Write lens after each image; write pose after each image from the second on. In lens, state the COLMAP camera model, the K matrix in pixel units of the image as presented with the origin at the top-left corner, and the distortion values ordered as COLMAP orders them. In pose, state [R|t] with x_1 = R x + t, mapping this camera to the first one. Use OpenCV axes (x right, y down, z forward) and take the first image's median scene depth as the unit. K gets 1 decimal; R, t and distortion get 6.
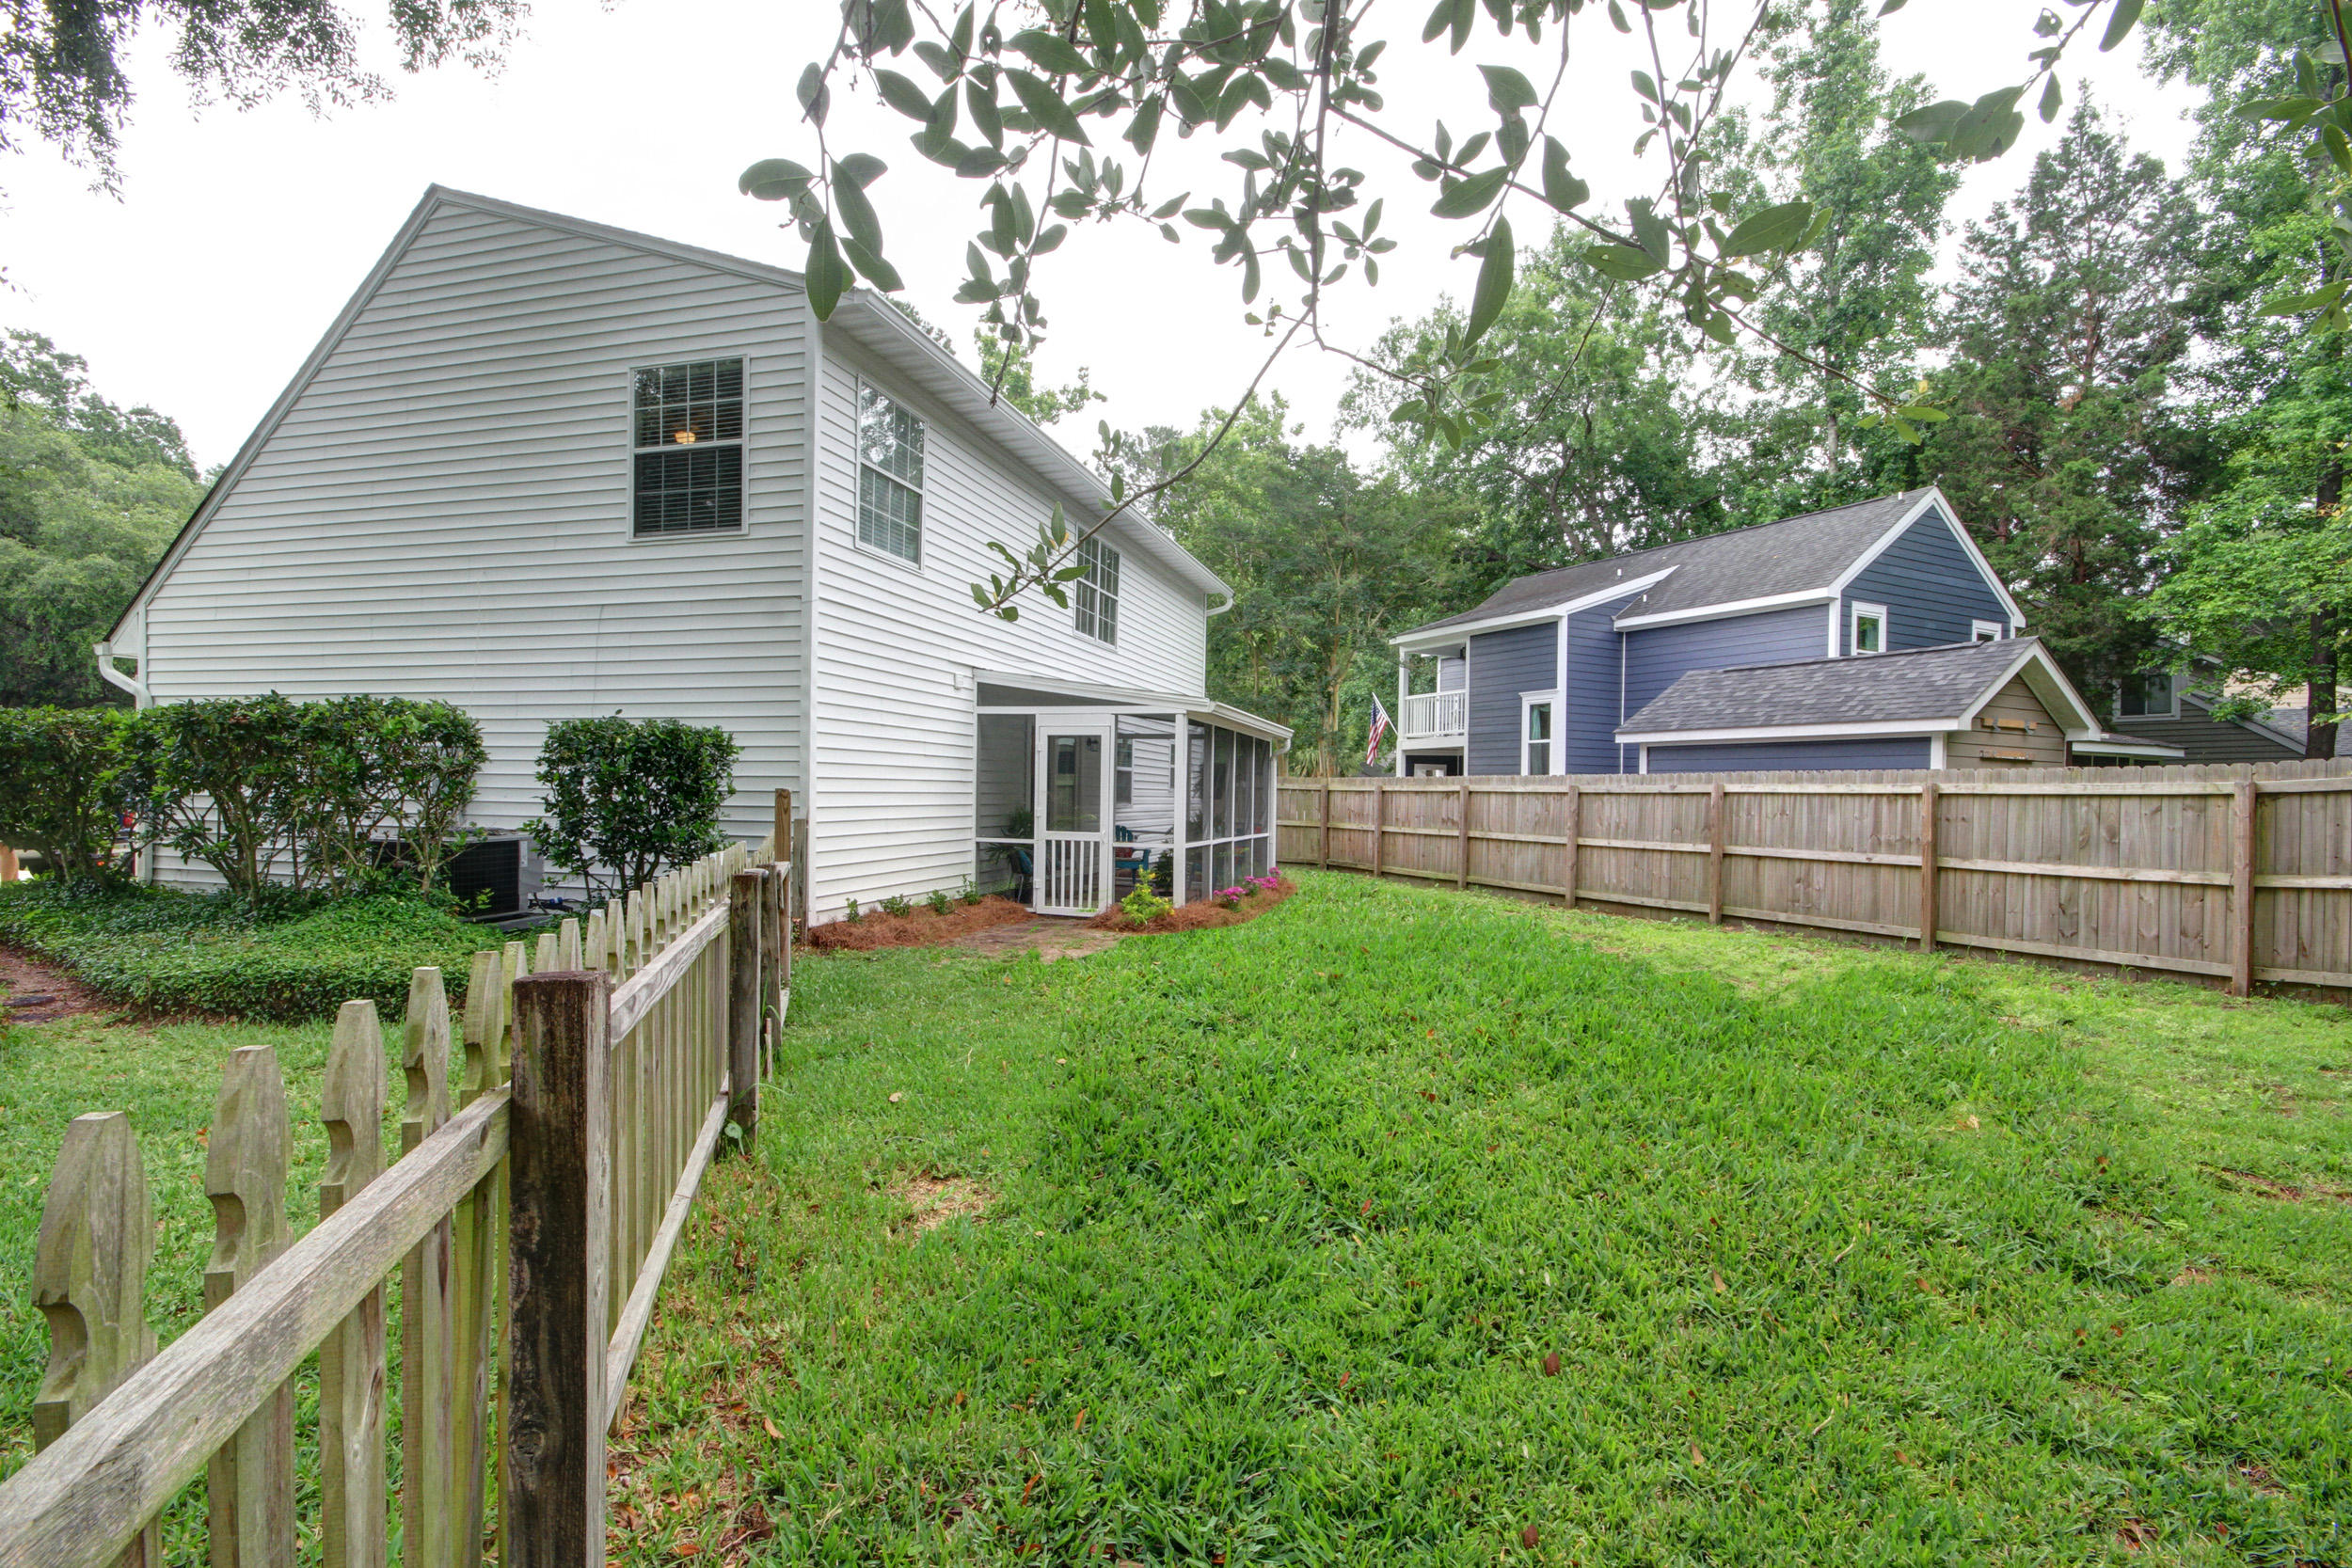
lens RADIAL K [[1105.7, 0, 1191.2], [0, 1105.7, 788.7], [0, 0, 1]] dist [0.009617, -0.010381]
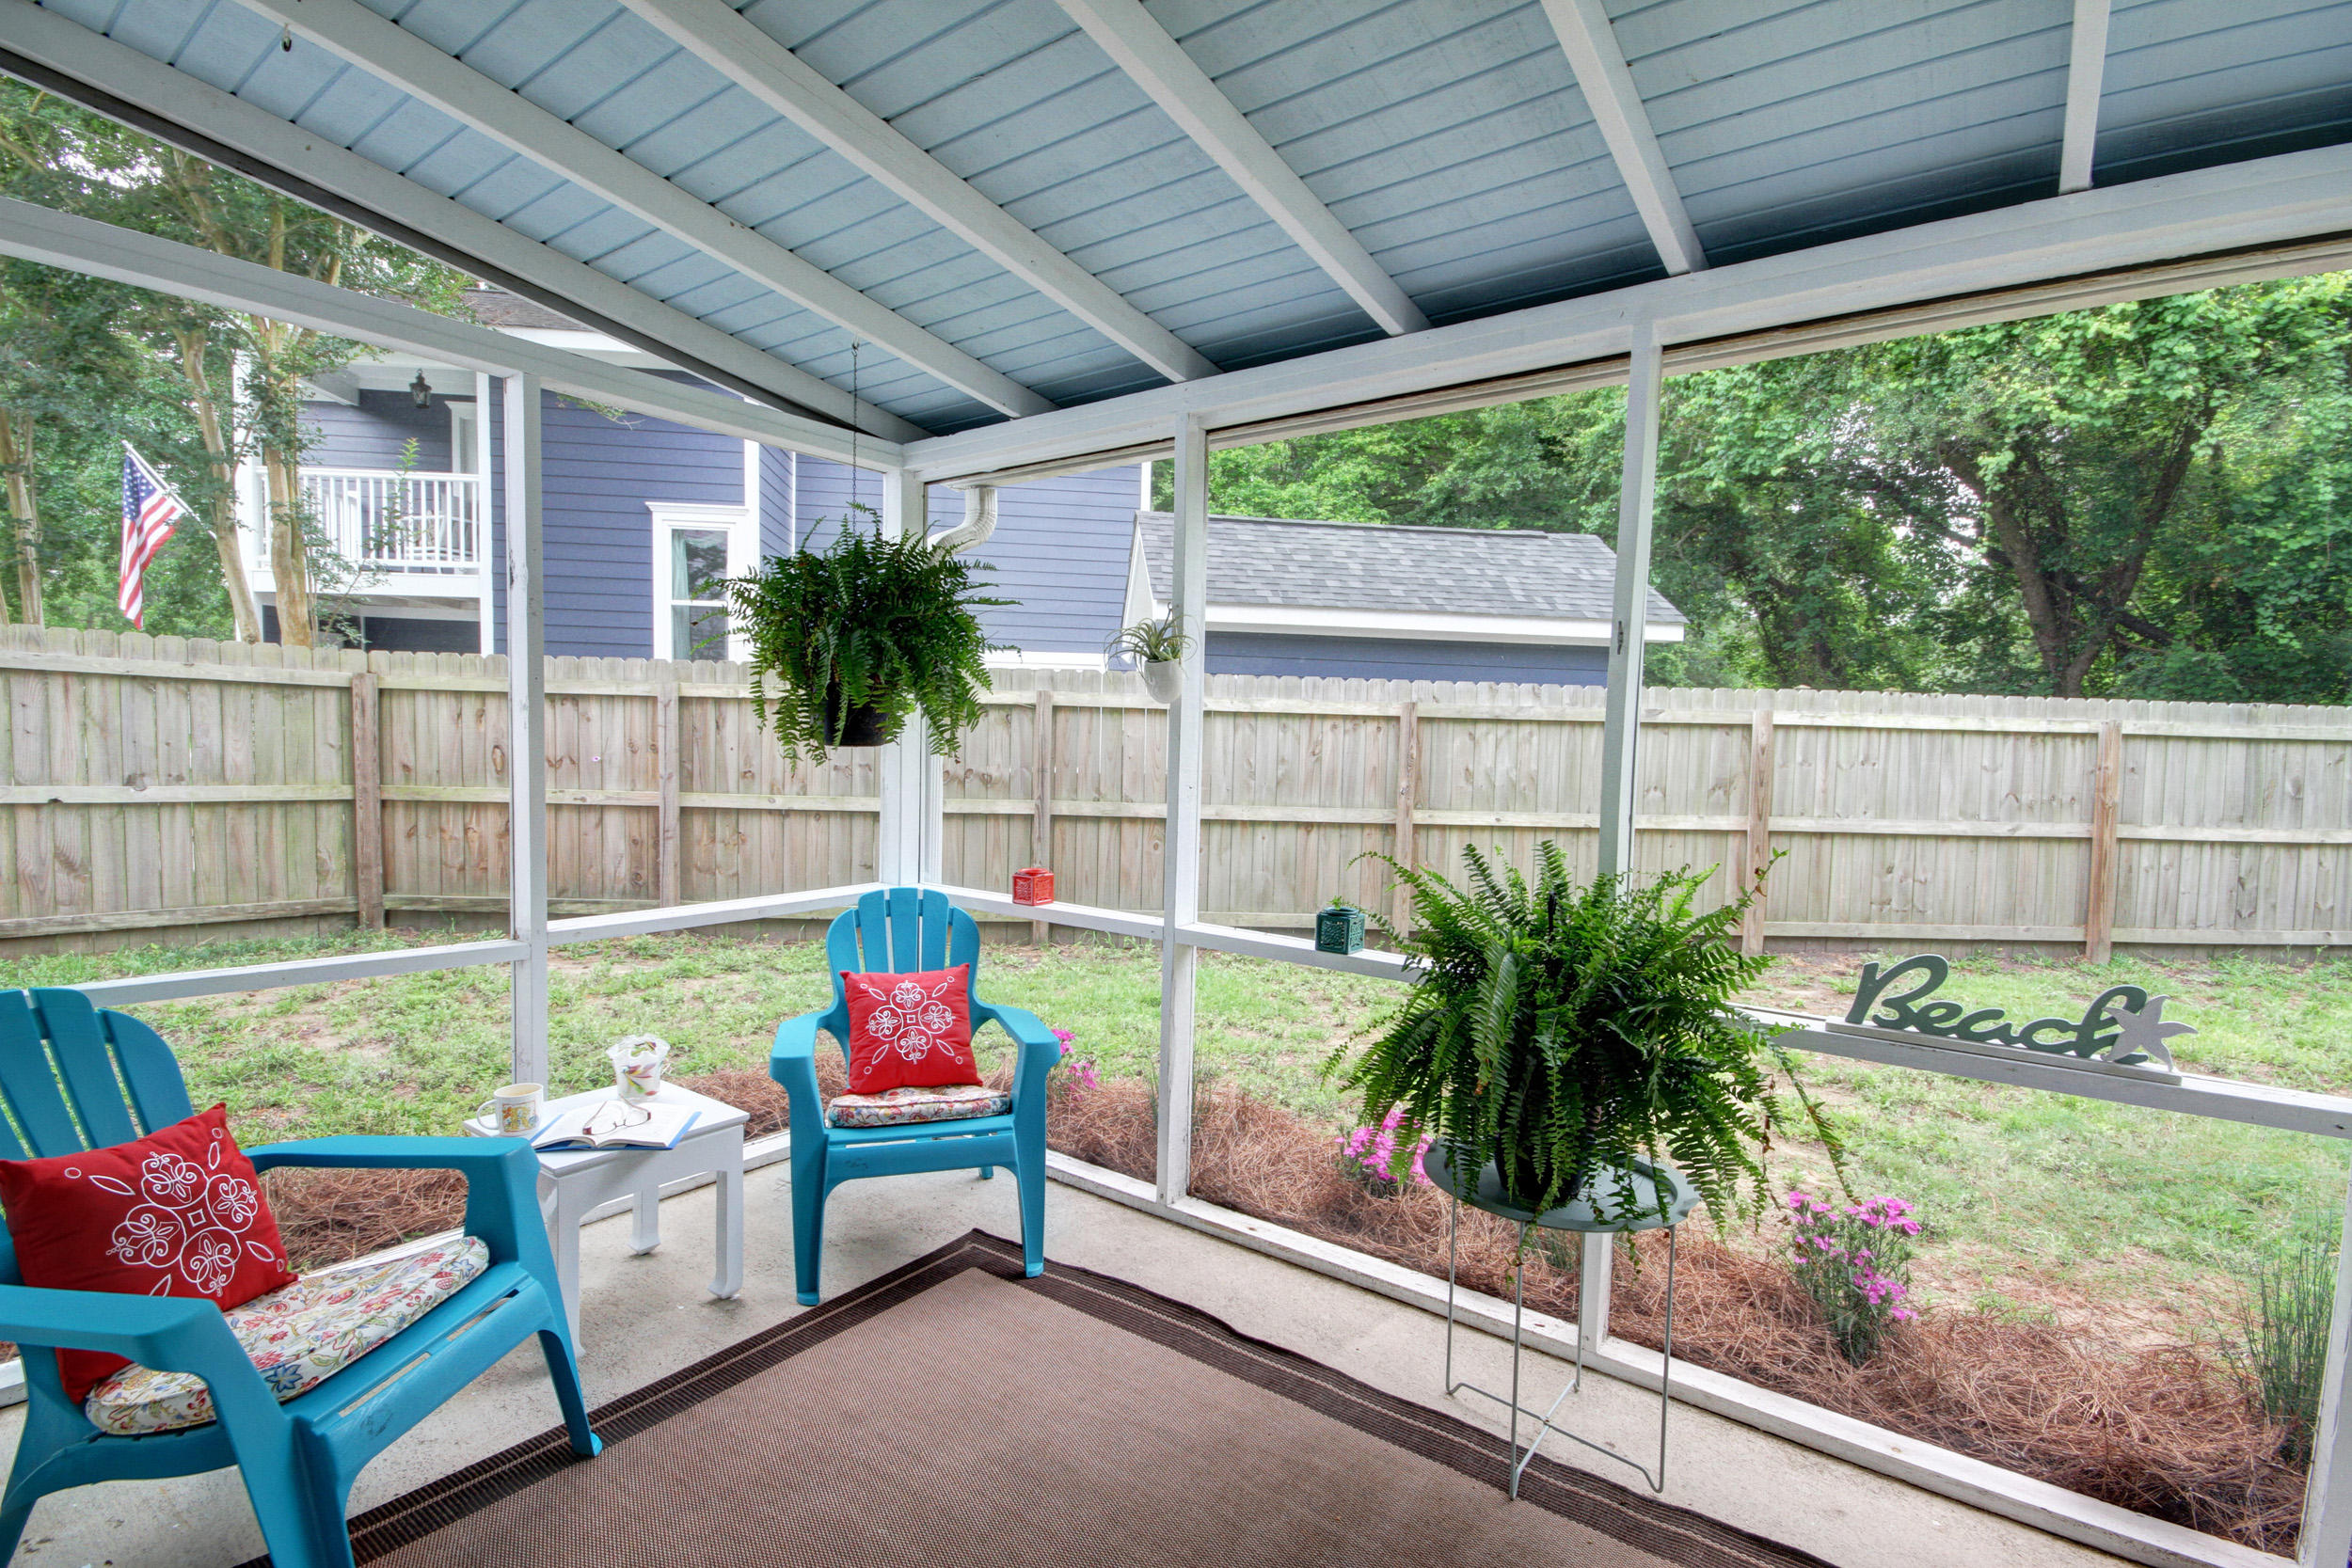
lens RADIAL K [[1105.7, 0, 1177.3], [0, 1105.7, 786.9], [0, 0, 1]] dist [0.009617, -0.010381]
pose [[0.366741, -0.056813, 0.928587, -0.113556], [-0.024196, 0.997213, 0.070568, 0.001472], [-0.930008, -0.048349, 0.364345, 0.742231]]
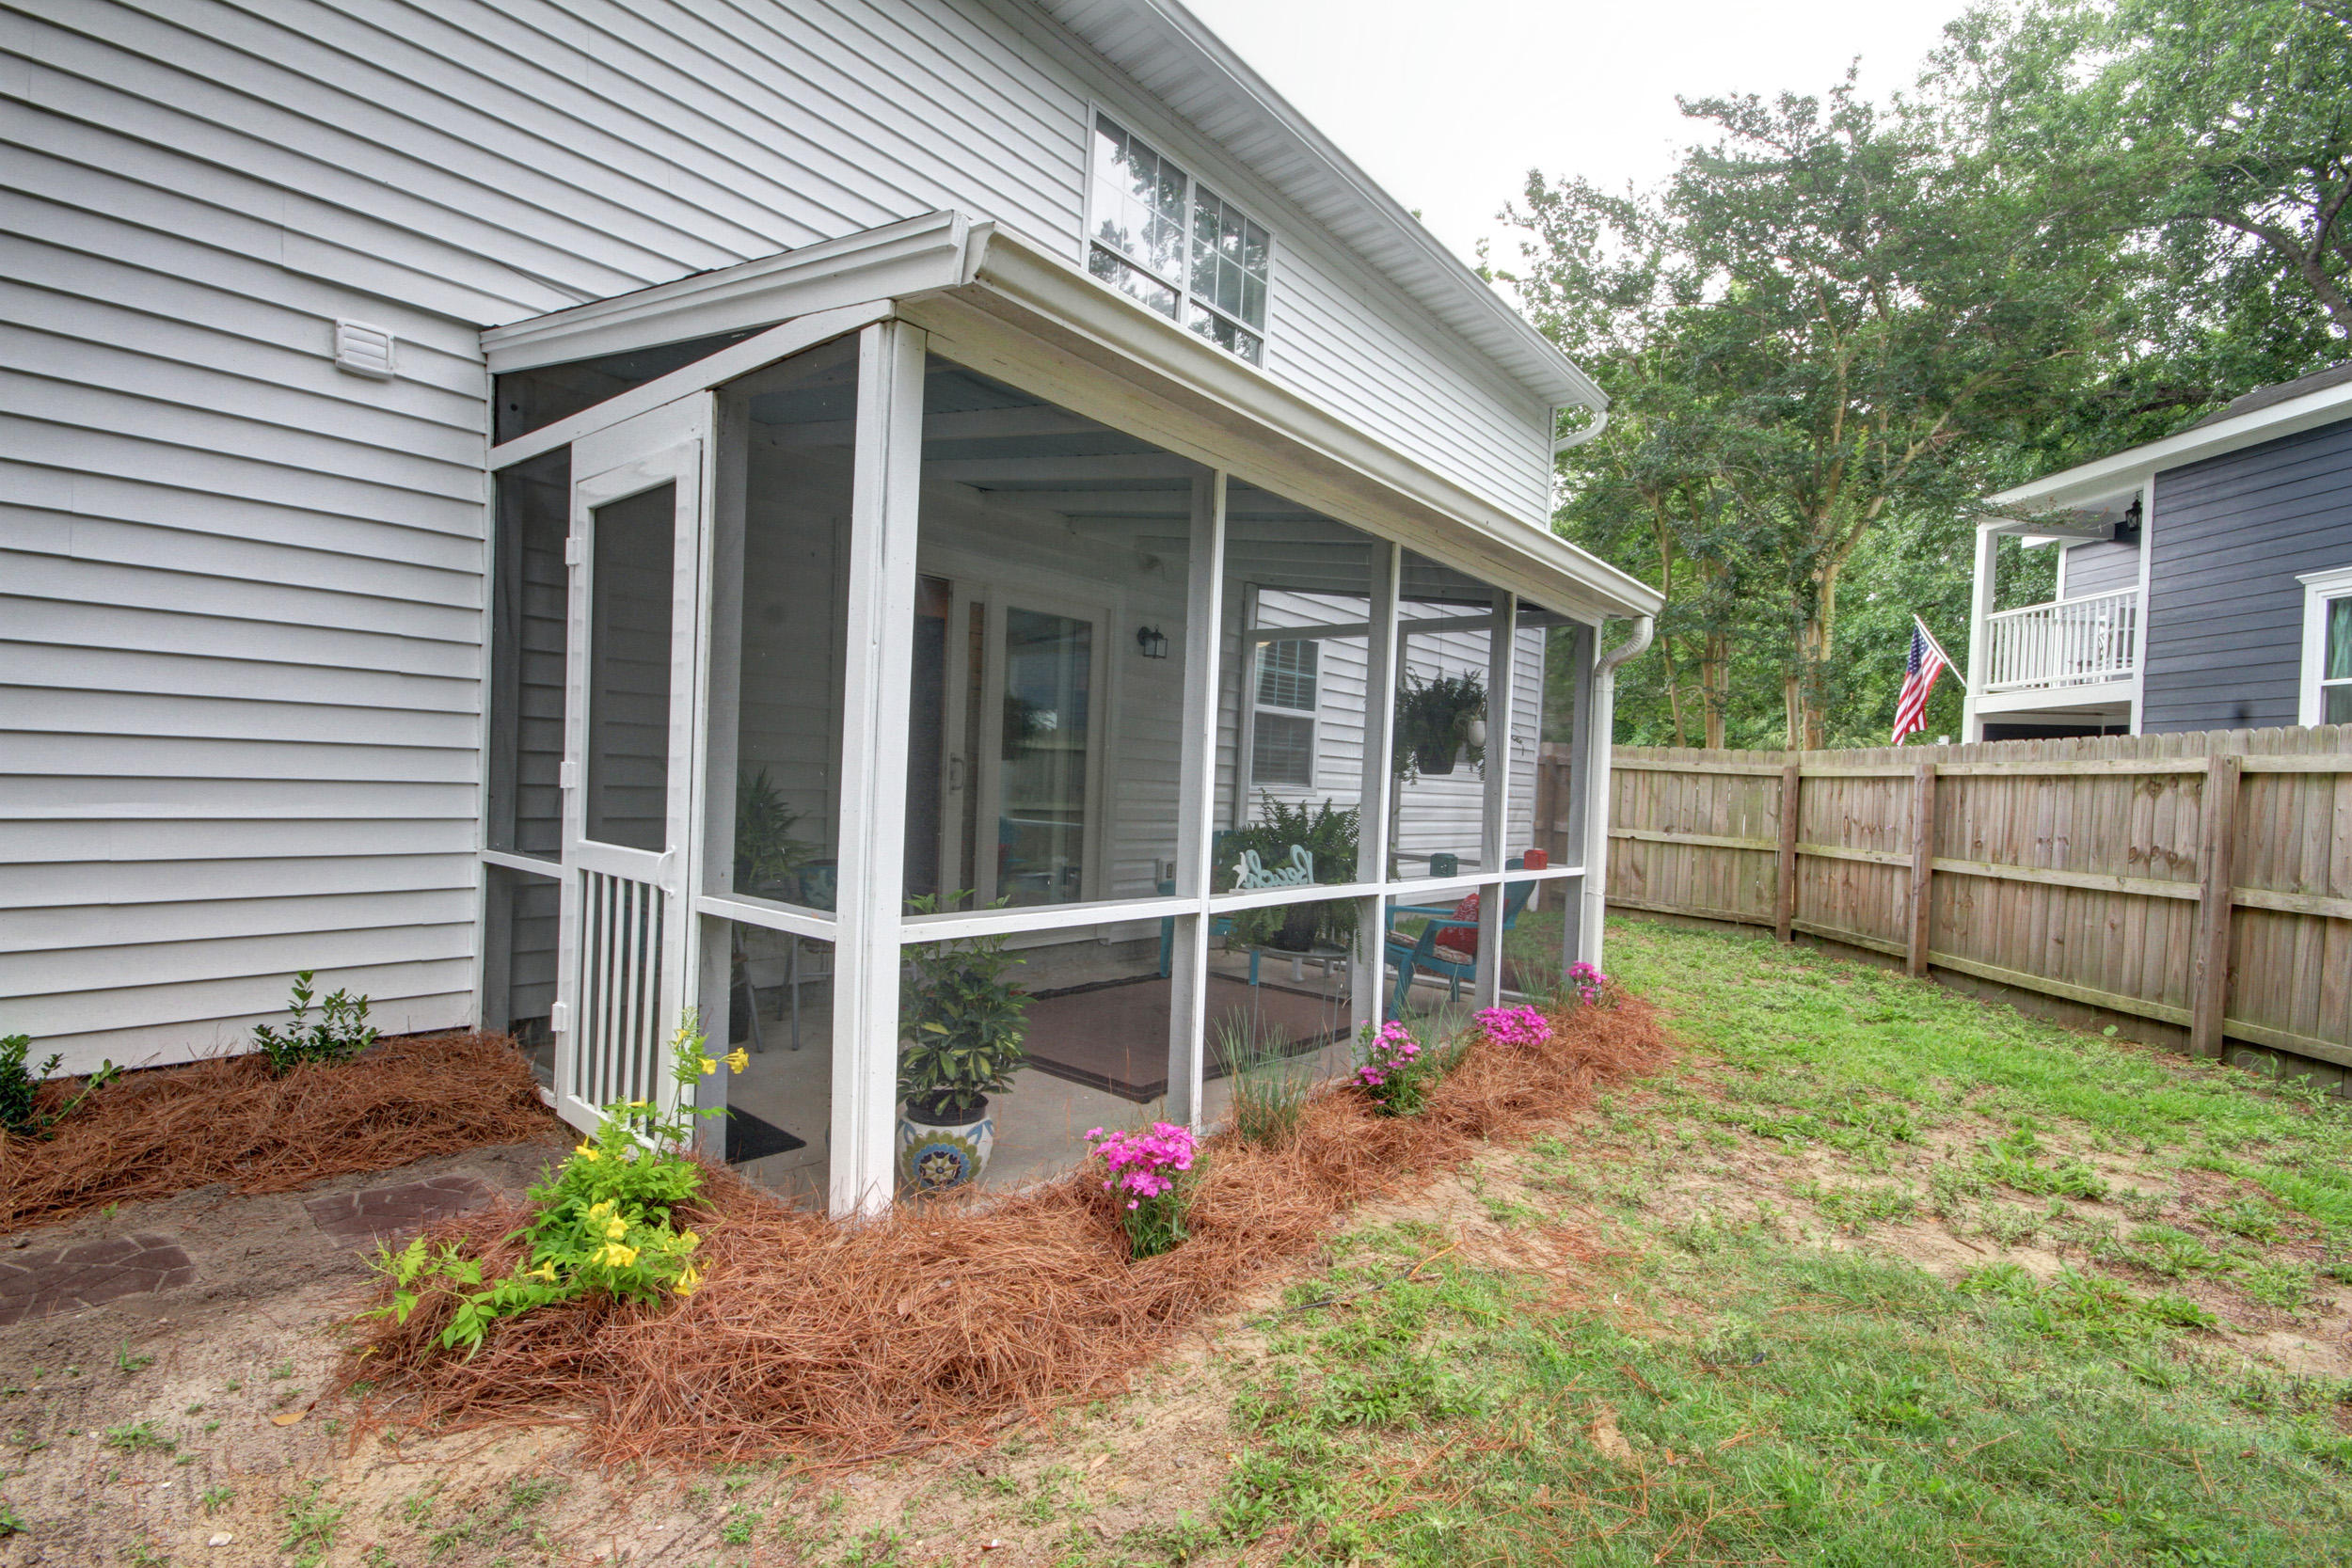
lens RADIAL K [[1105.7, 0, 1167.1], [0, 1105.7, 793.9], [0, 0, 1]] dist [0.009617, -0.010381]
pose [[0.910444, 0.027648, -0.412706, 0.081126], [-0.025577, 0.999617, 0.010543, 0.012158], [0.412840, 0.000957, 0.910803, 0.504917]]
